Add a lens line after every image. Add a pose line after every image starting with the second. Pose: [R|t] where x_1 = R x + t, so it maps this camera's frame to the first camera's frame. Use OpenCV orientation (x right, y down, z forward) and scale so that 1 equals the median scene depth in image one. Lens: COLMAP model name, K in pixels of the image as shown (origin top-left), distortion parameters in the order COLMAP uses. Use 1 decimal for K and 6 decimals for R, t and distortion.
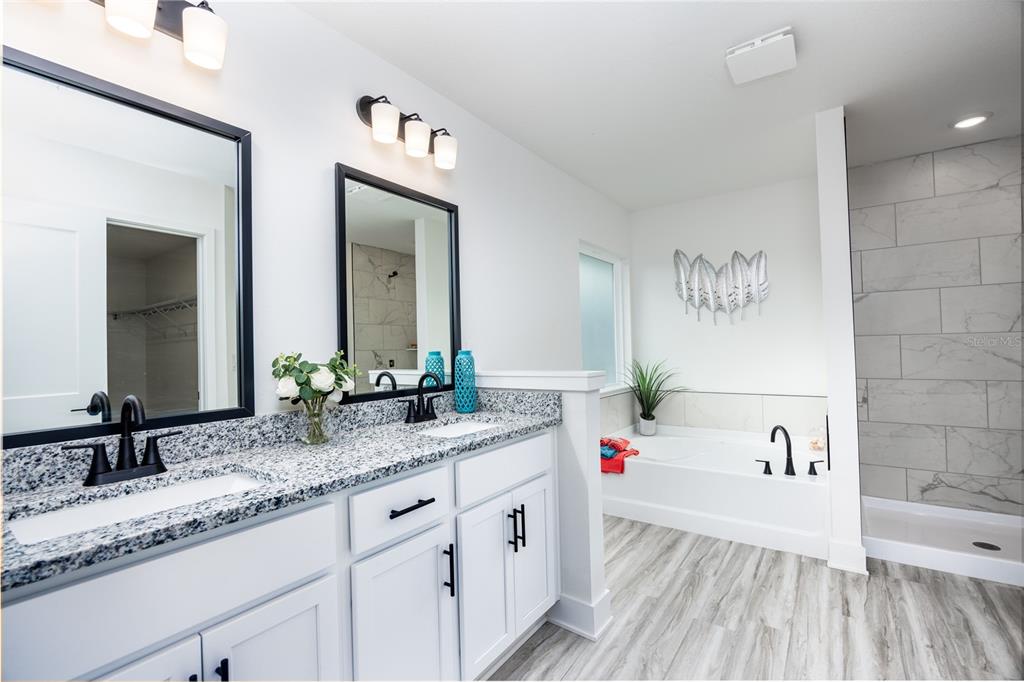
lens RADIAL K [[458.0, 0, 504.8], [0, 458.0, 339.8], [0, 0, 1]] dist [-0.007952, -0.001583]
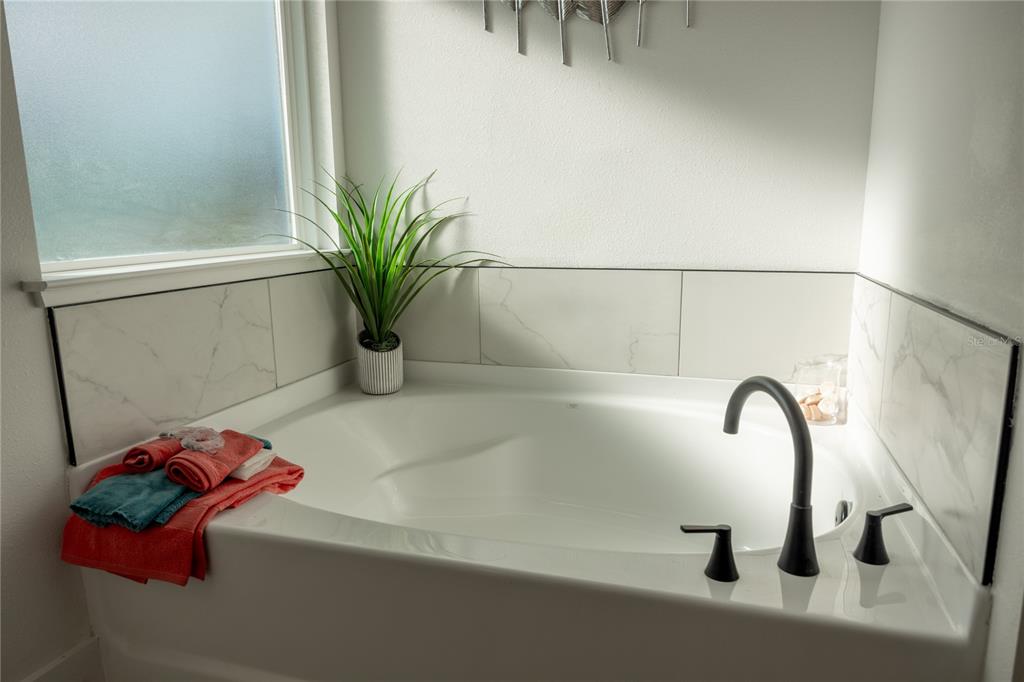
lens RADIAL K [[687.8, 0, 505.7], [0, 687.8, 344.4], [0, 0, 1]] dist [-0.002421, 0.007996]
pose [[0.949397, -0.047155, 0.310517, 0.130948], [-0.015010, 0.980723, 0.194826, 0.036628], [-0.313718, -0.189628, 0.930388, 0.262931]]
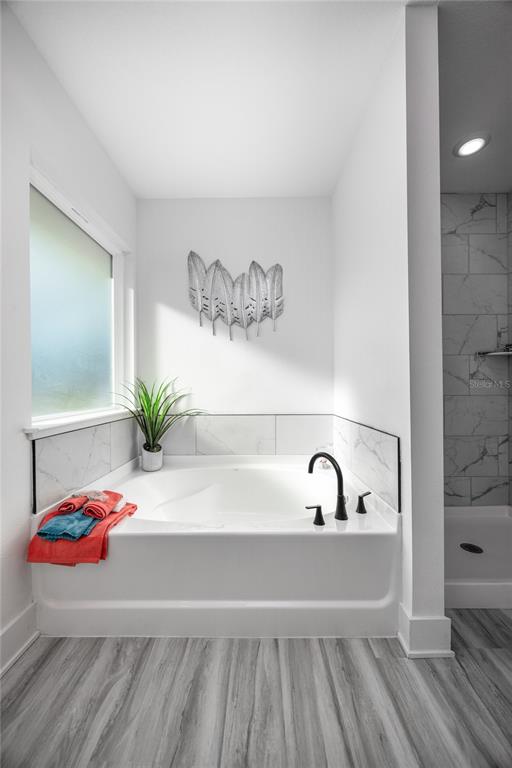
lens RADIAL K [[300.4, 0, 258.3], [0, 300.4, 386.5], [0, 0, 1]] dist [0.002297, 0.000175]
pose [[0.806822, 0.020164, 0.590451, 0.079978], [-0.025534, 0.999674, 0.000750, 0.029822], [-0.590243, -0.015682, 0.807073, 0.250524]]
